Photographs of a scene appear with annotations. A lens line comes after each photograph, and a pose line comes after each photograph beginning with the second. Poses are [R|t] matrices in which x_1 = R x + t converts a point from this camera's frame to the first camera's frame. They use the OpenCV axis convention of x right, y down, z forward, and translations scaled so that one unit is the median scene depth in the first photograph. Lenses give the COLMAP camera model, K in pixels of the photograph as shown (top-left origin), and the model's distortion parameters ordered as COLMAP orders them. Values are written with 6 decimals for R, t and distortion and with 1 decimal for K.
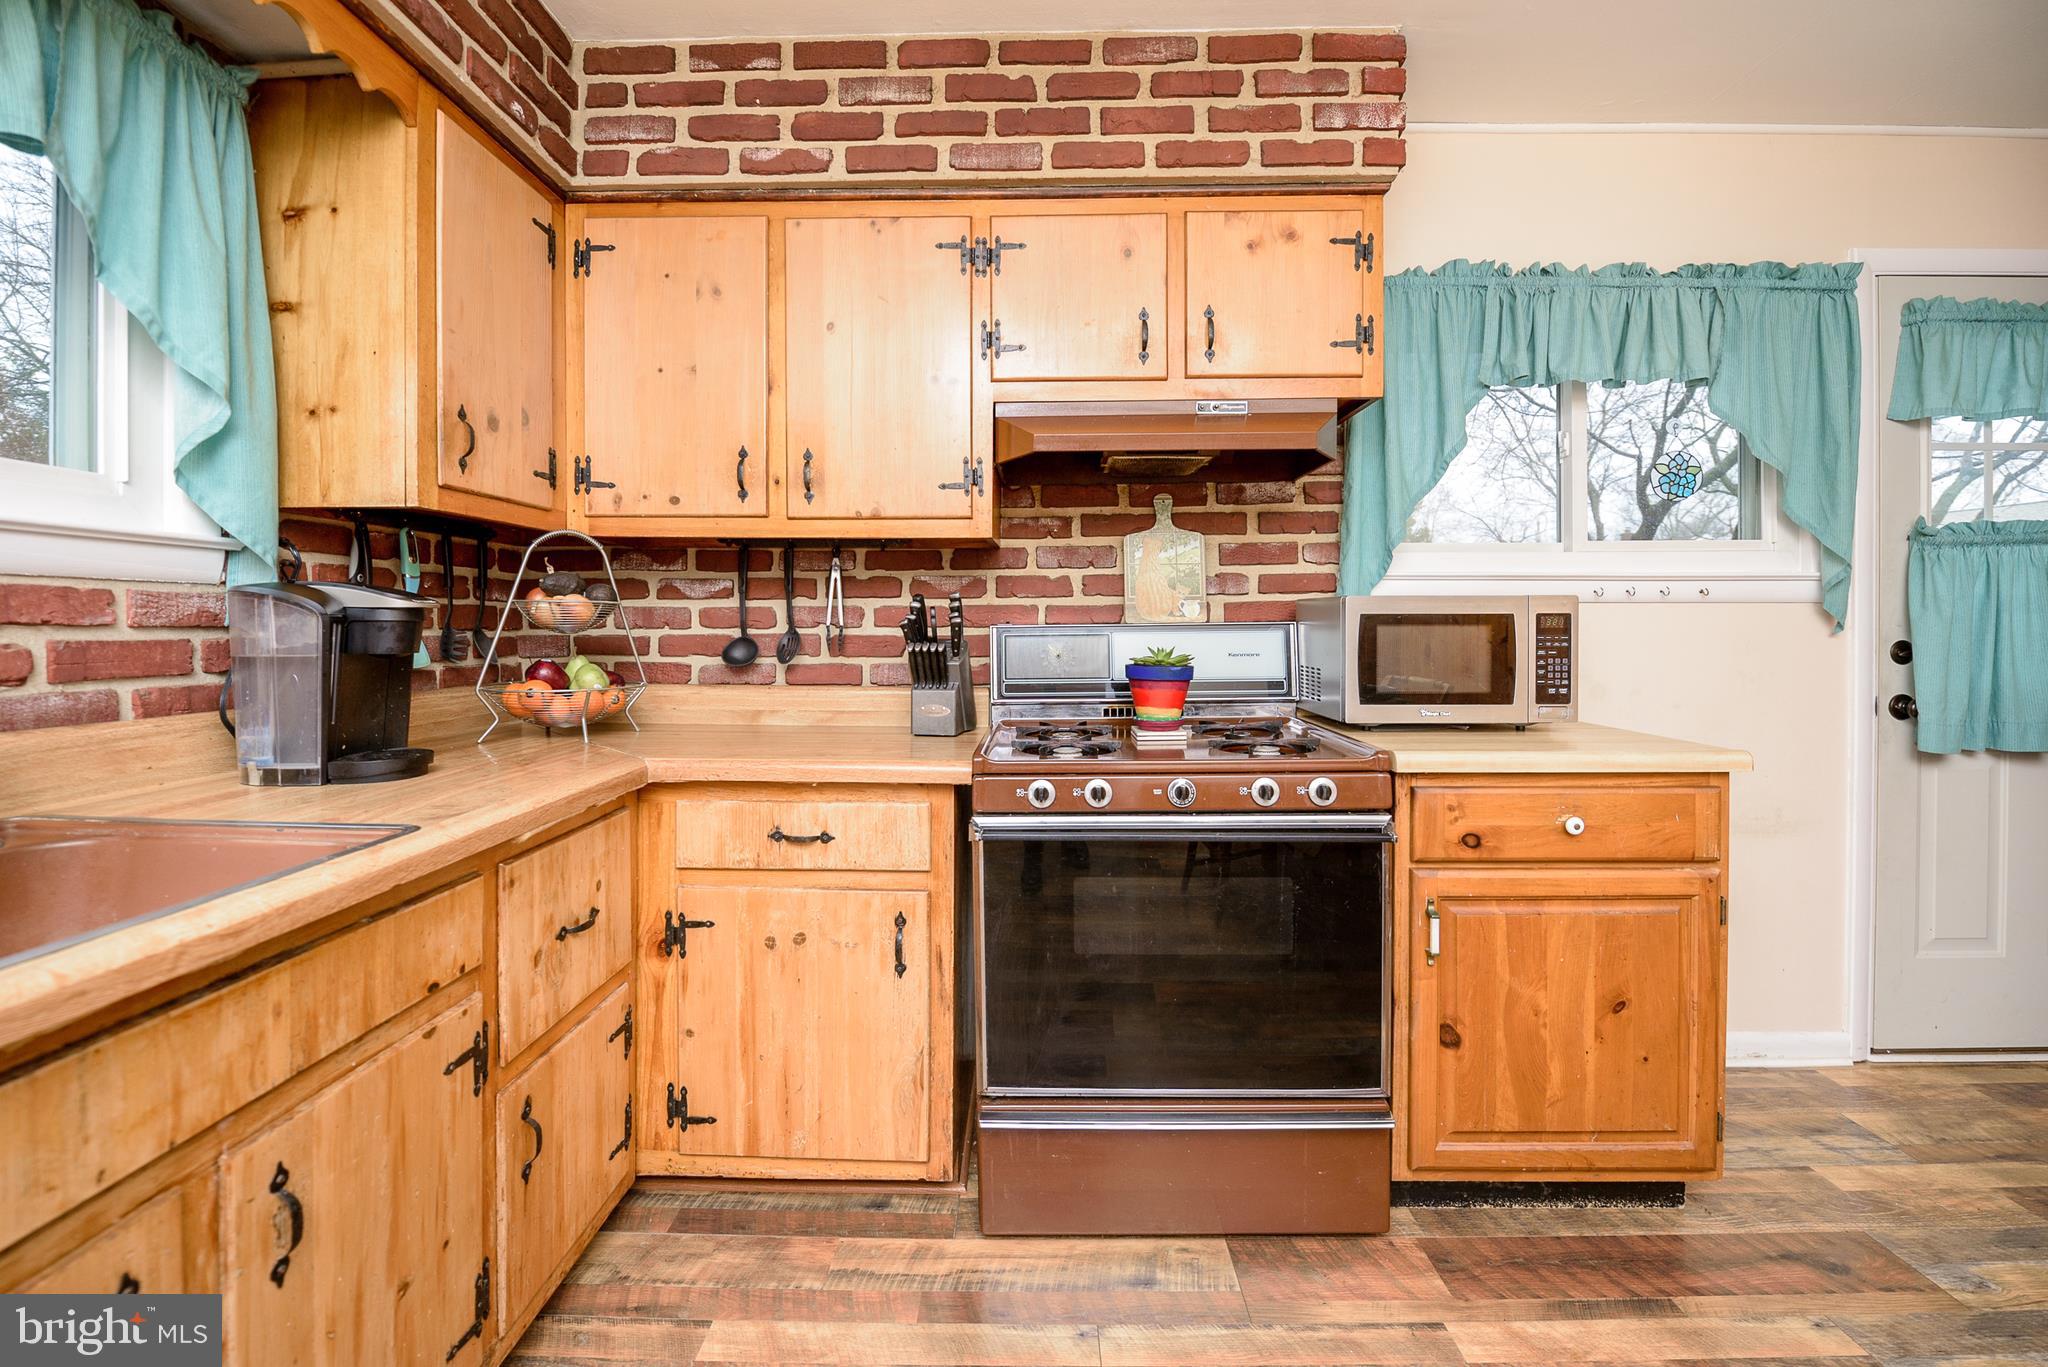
lens RADIAL K [[834.6, 0, 1022.3], [0, 834.6, 634.5], [0, 0, 1]] dist [-0.008607, -0.002937]
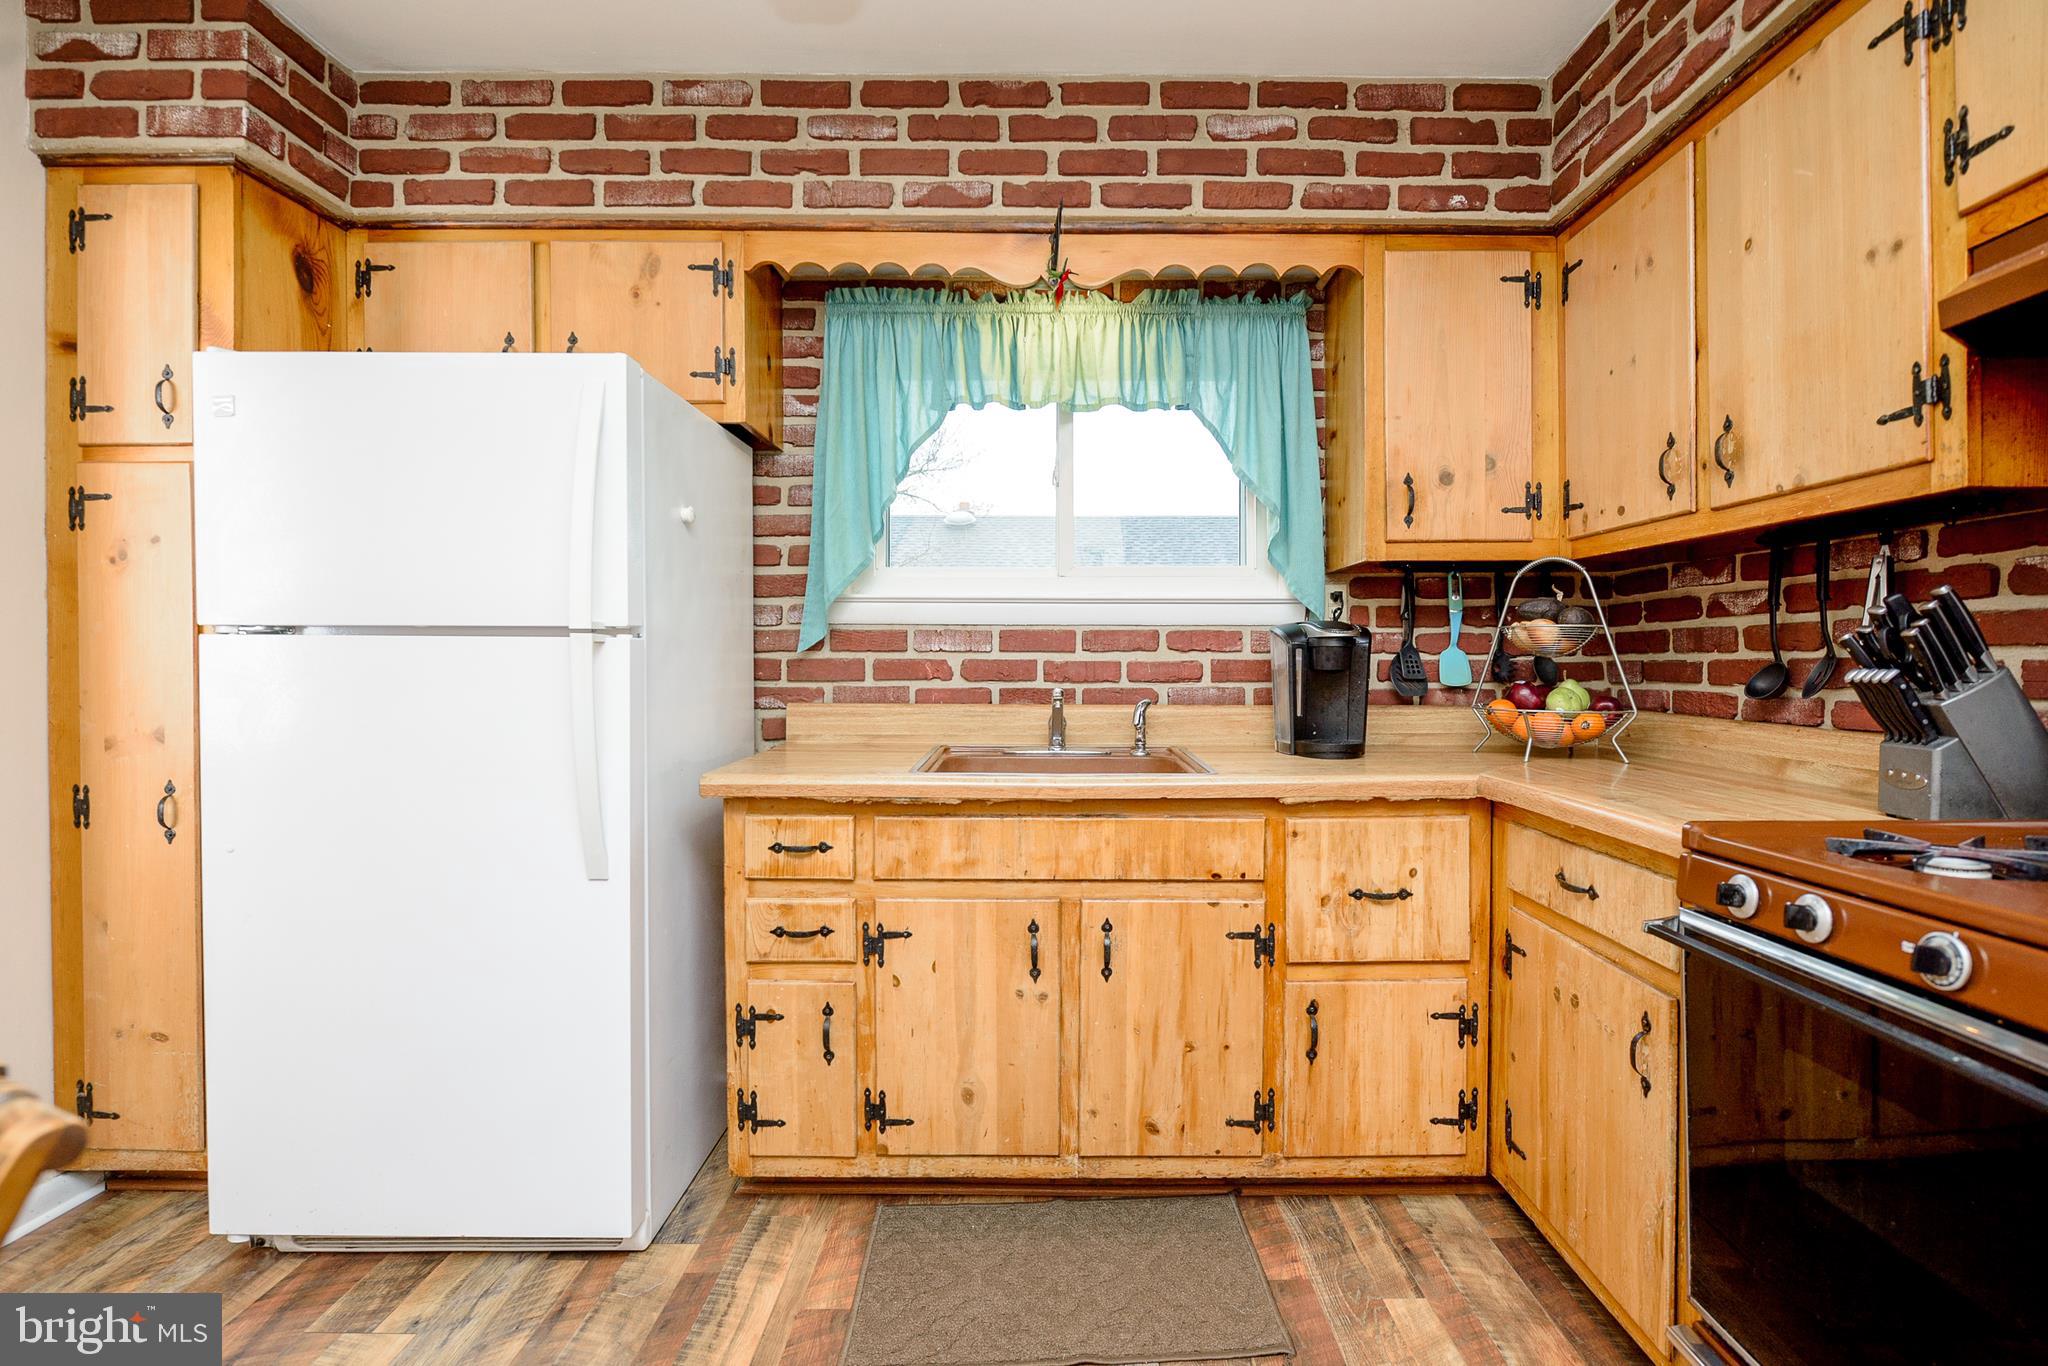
lens RADIAL K [[928.6, 0, 1059.3], [0, 928.6, 673.9], [0, 0, 1]] dist [-0.002229, -0.003877]
pose [[0.029290, 0.012533, -0.999492, 0.603872], [-0.009168, 0.999883, 0.012269, 0.011306], [0.999529, 0.008804, 0.029401, 0.369964]]
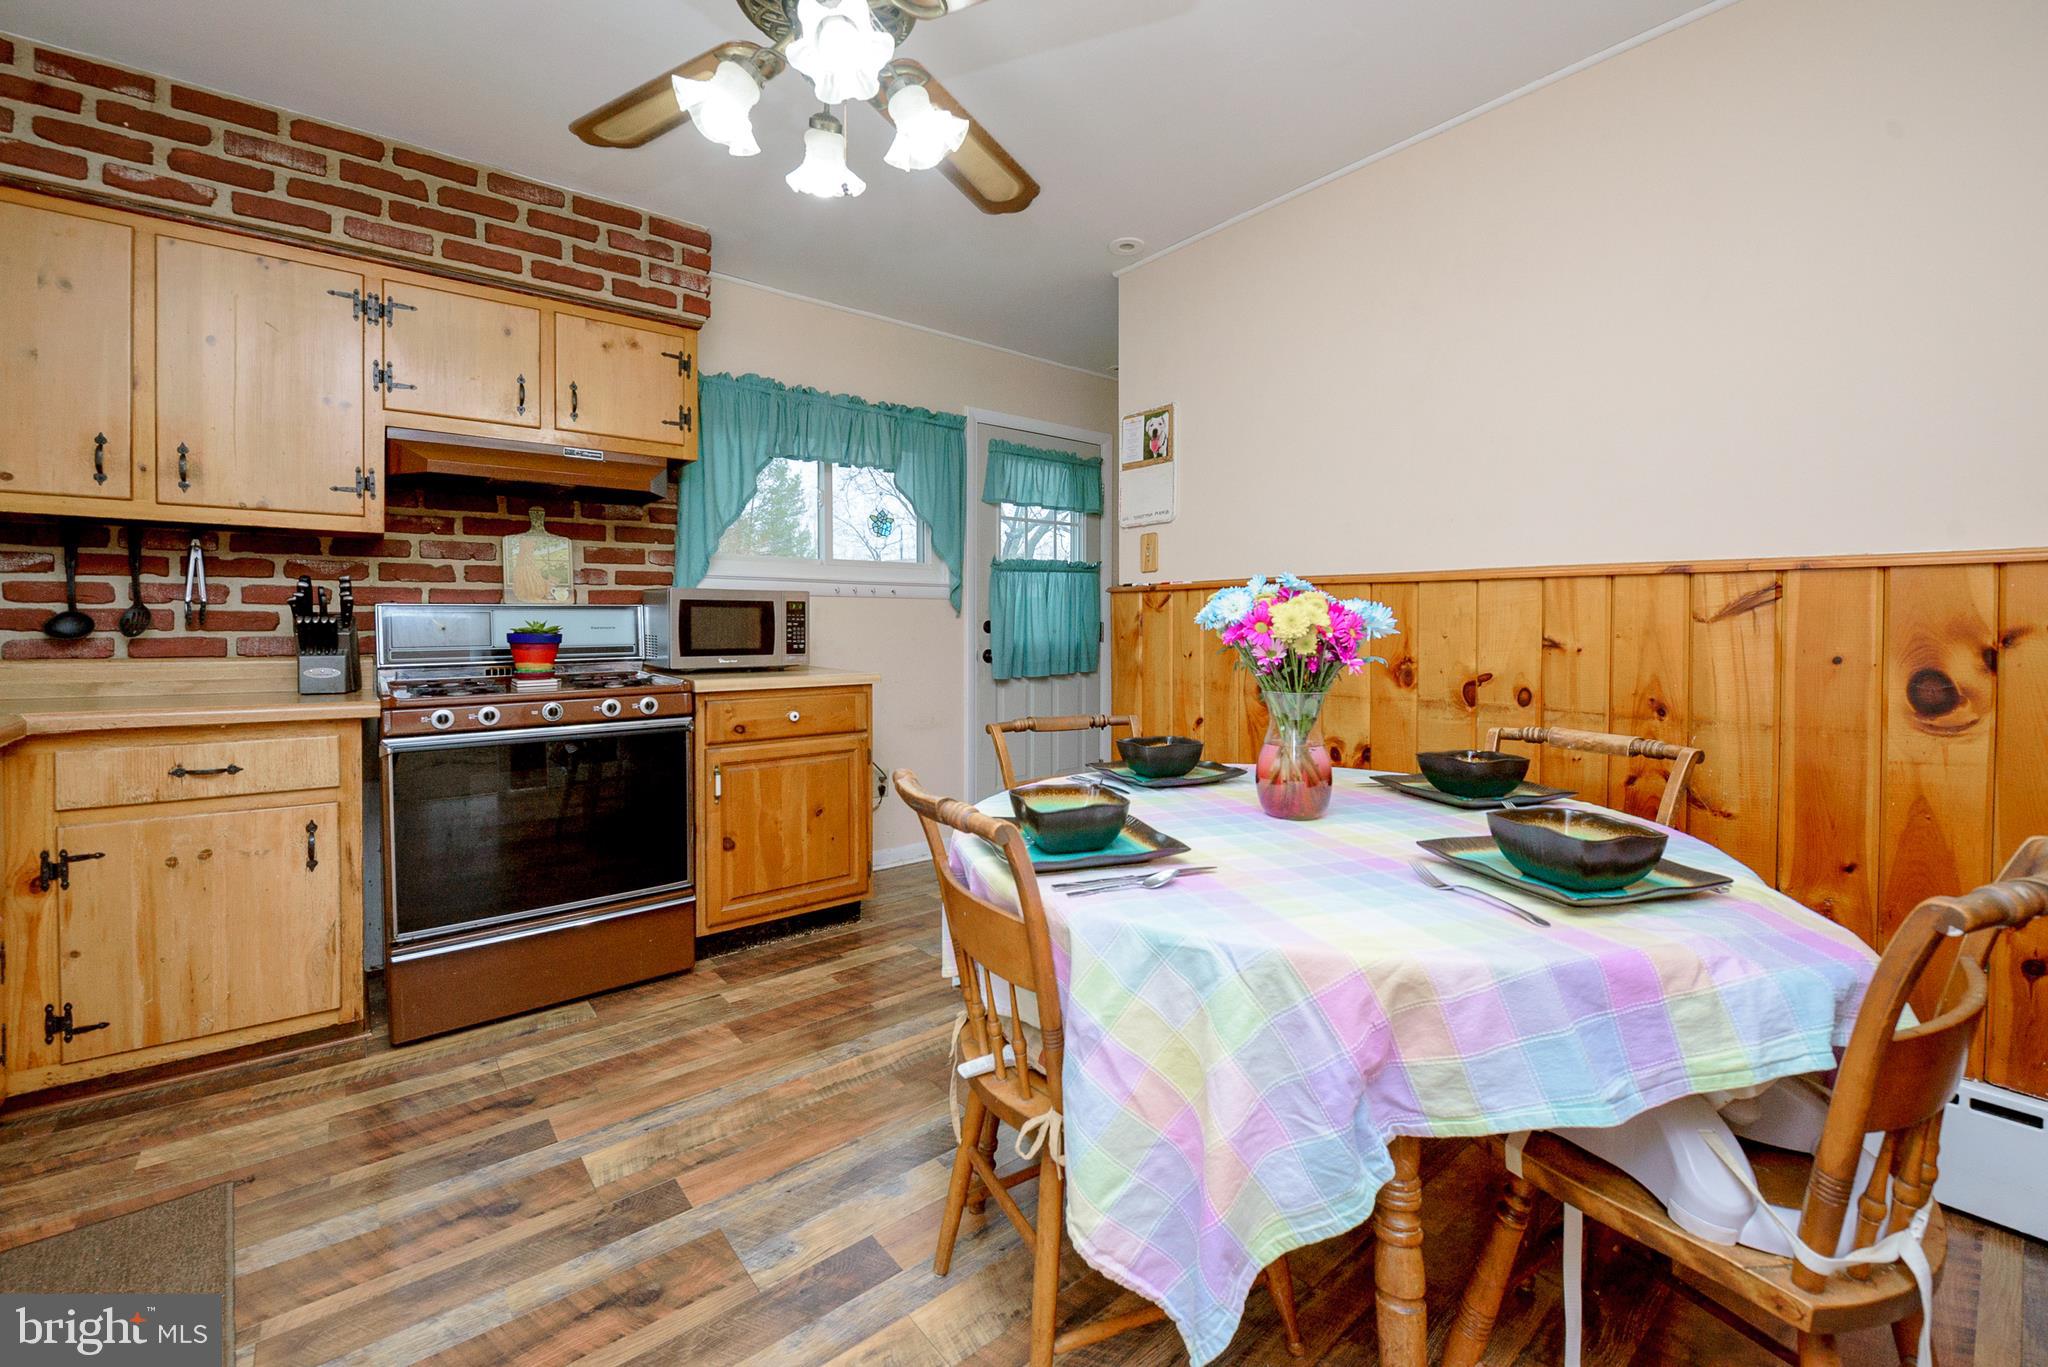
lens RADIAL K [[843.6, 0, 1030.4], [0, 843.6, 635.7], [0, 0, 1]] dist [-0.010732, -0.002499]
pose [[0.764918, -0.006290, 0.644097, -0.109100], [0.001452, 0.999967, 0.008042, 0.031357], [-0.644126, -0.005216, 0.764901, -0.621417]]
